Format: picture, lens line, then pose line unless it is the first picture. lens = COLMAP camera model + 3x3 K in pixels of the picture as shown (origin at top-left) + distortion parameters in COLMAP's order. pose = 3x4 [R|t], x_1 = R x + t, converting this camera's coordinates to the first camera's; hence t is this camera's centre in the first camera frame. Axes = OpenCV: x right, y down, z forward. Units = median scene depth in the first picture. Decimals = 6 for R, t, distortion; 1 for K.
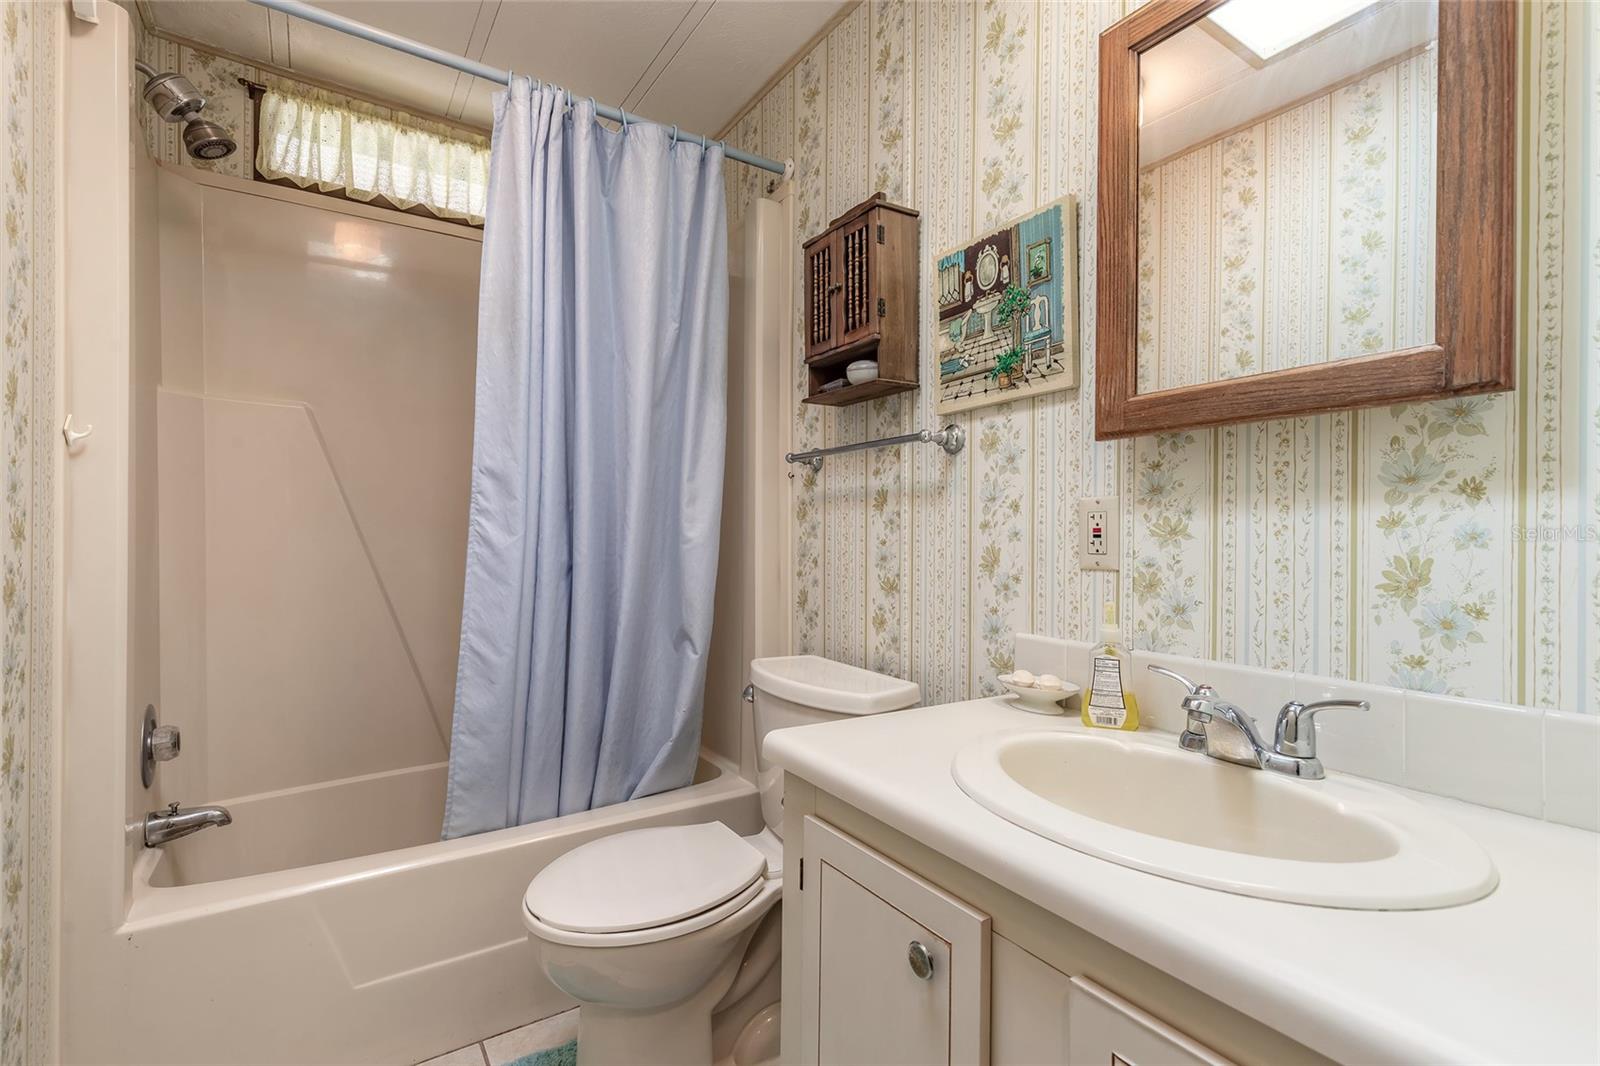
lens RADIAL K [[720.4, 0, 799.9], [0, 720.4, 532.8], [0, 0, 1]] dist [0.006476, -0.001630]
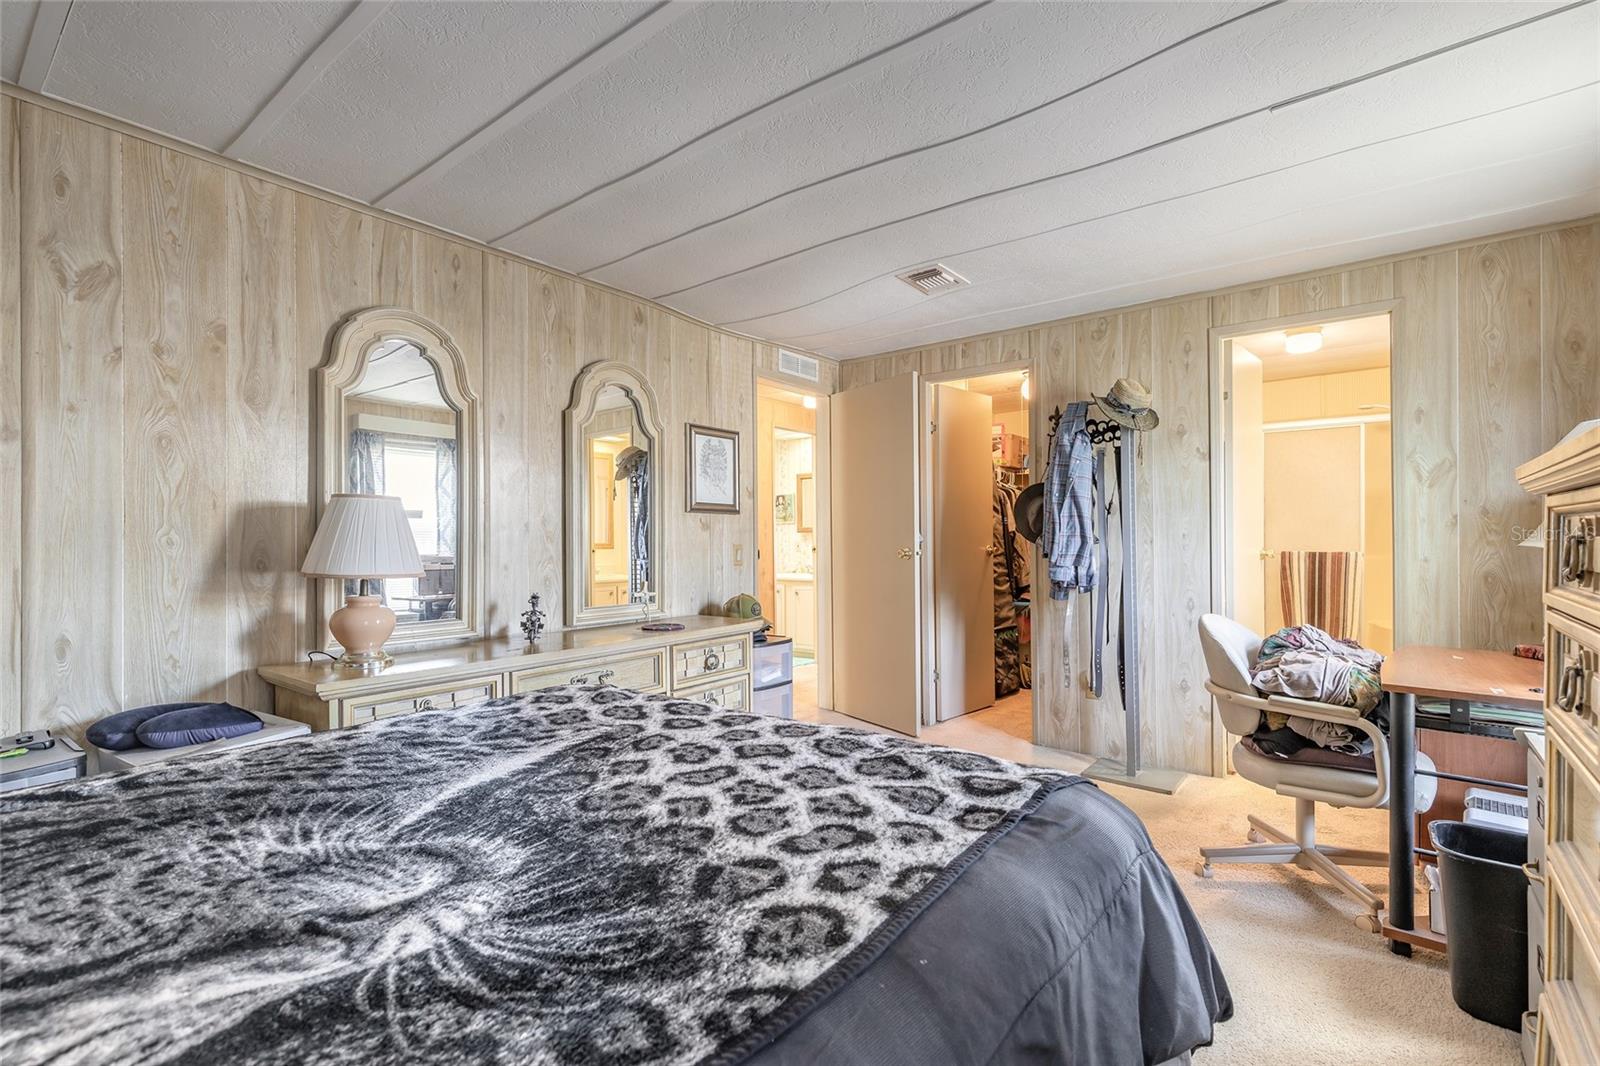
lens RADIAL K [[720.4, 0, 801.2], [0, 720.4, 538.5], [0, 0, 1]] dist [0.006476, -0.001630]
pose [[0.951965, -0.005220, 0.306163, -1.489089], [0.005611, 0.999984, -0.000396, -0.048851], [-0.306156, 0.002094, 0.951979, -5.004916]]
